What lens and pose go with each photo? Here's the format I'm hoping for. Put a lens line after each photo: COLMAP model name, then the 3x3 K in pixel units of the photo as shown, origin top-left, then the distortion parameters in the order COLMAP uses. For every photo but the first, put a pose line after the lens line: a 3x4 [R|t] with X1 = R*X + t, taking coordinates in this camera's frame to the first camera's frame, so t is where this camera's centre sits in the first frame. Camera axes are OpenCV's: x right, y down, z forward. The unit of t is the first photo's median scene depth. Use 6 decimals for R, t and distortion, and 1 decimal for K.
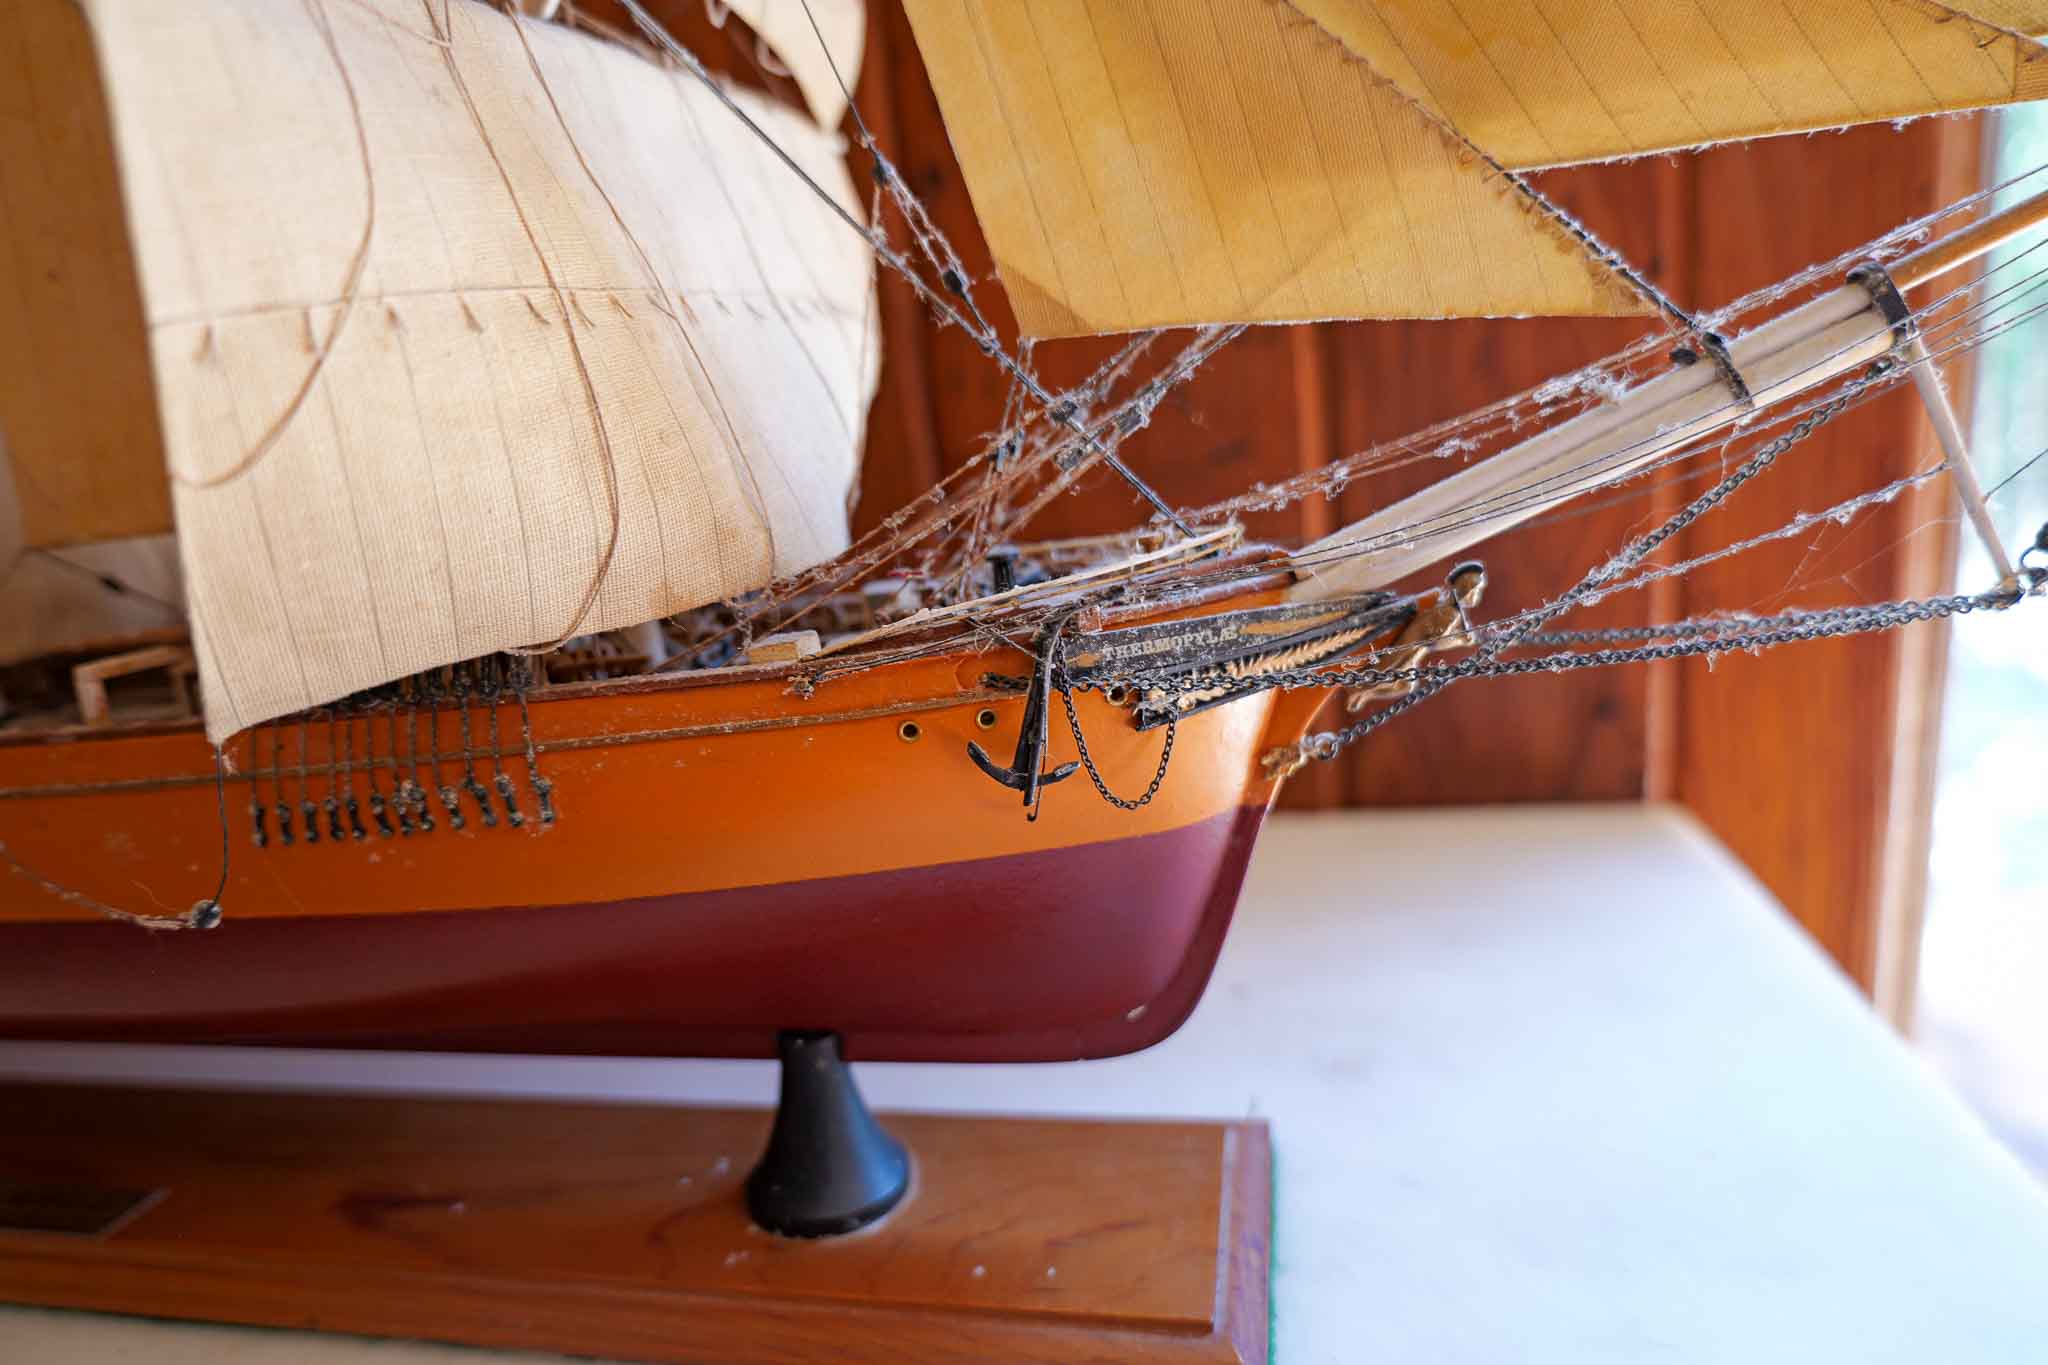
lens RADIAL K [[1196.0, 0, 1030.8], [0, 1196.0, 685.1], [0, 0, 1]] dist [-0.029981, 0.011831]
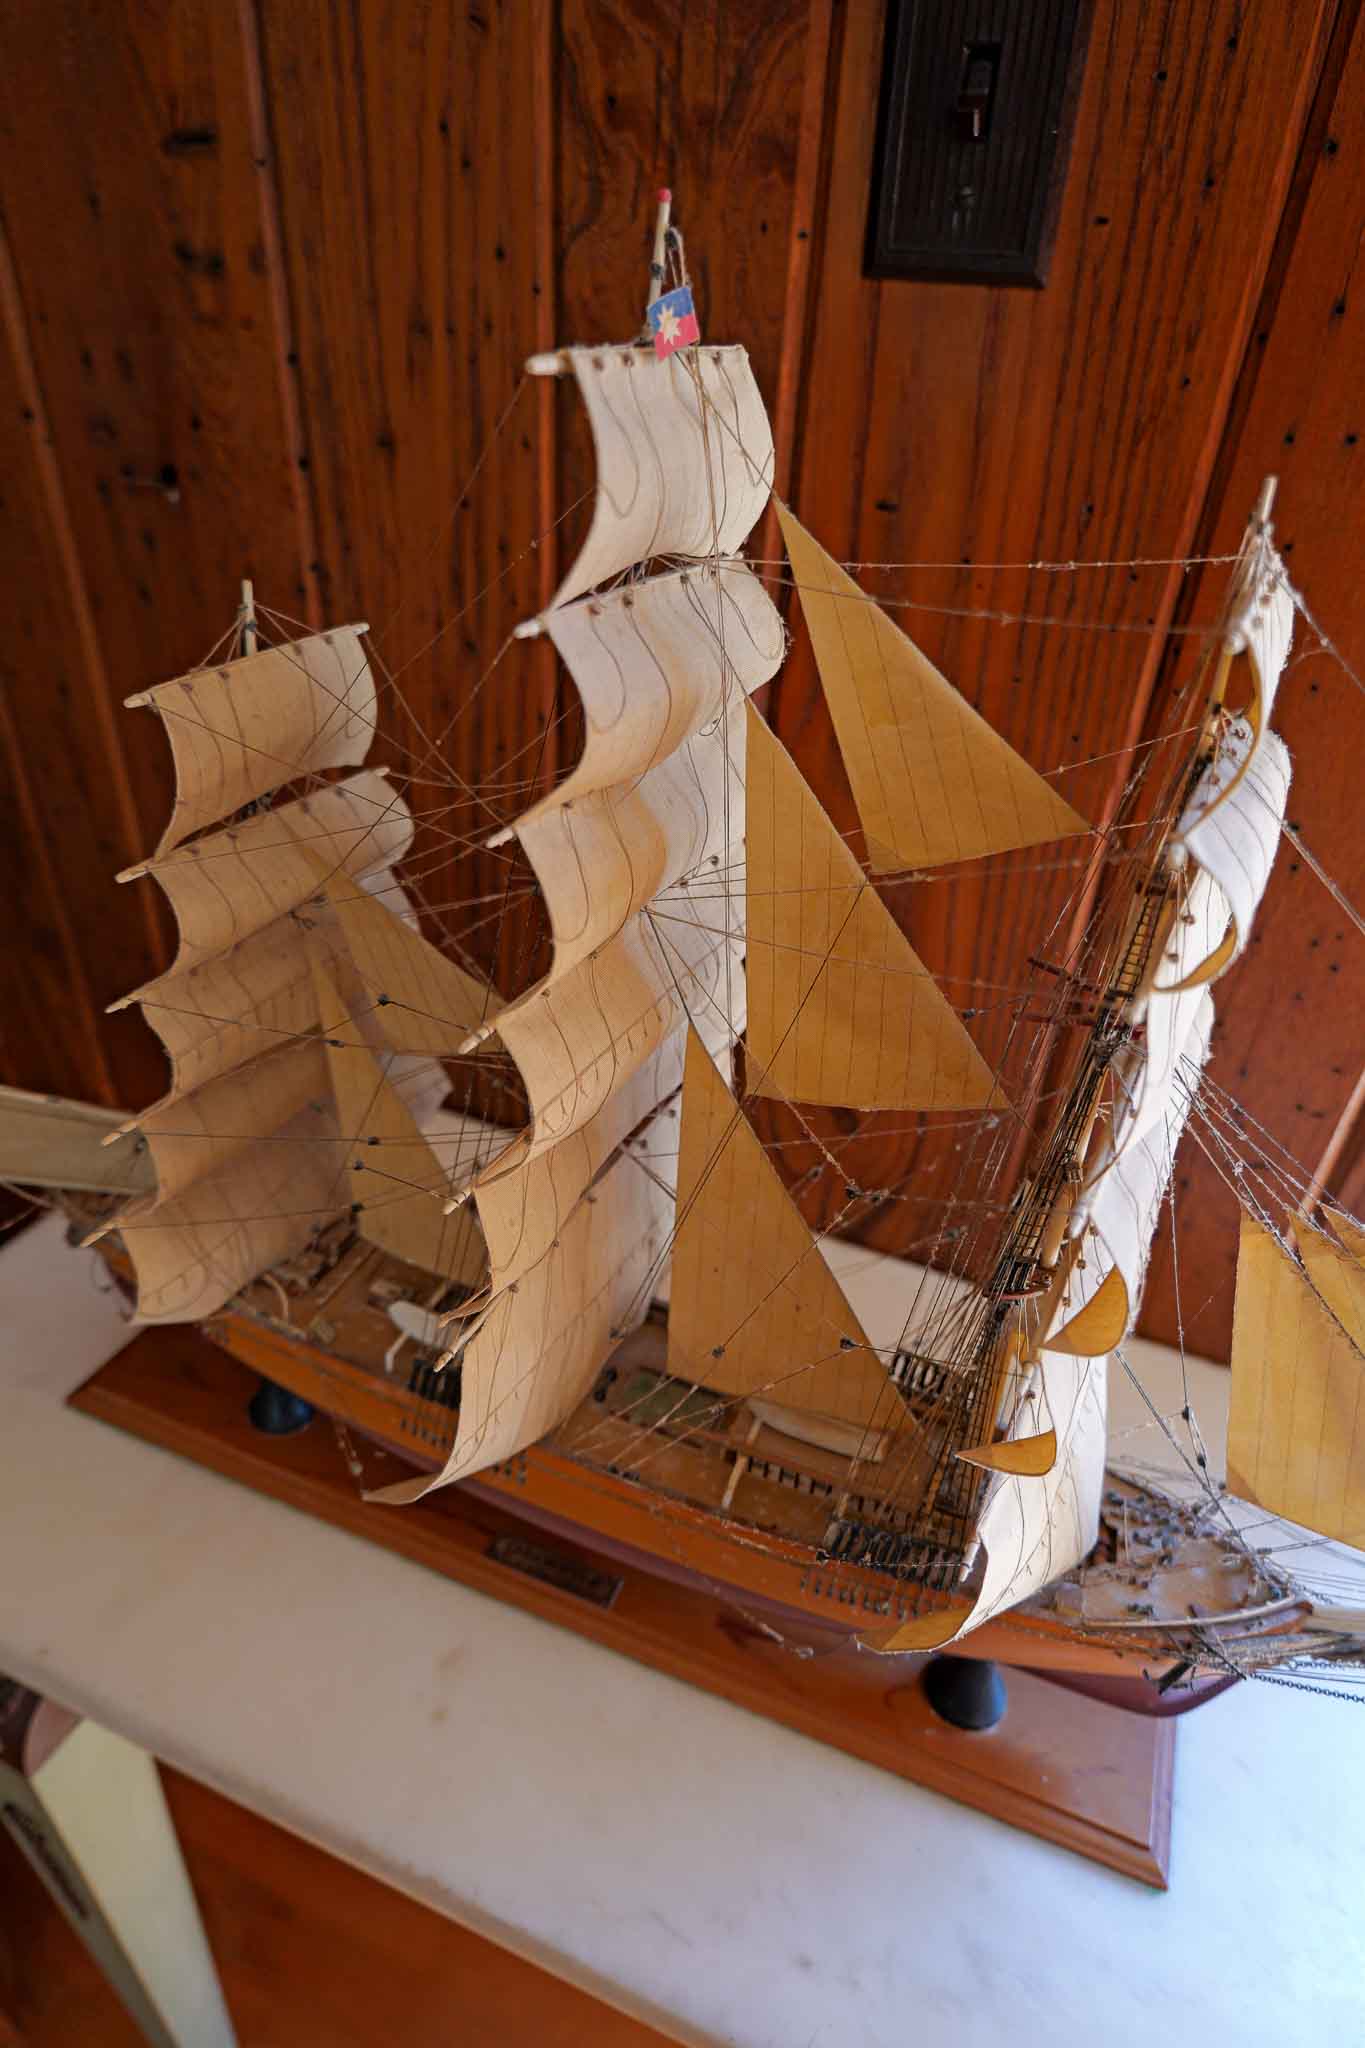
lens RADIAL K [[1196.0, 0, 692.0], [0, 1196.0, 1020.3], [0, 0, 1]] dist [-0.029981, 0.011831]
pose [[0.967908, 0.244129, -0.059622, -0.948034], [-0.208493, 0.912546, 0.351840, -1.519343], [0.140302, -0.328118, 0.934159, -0.725126]]
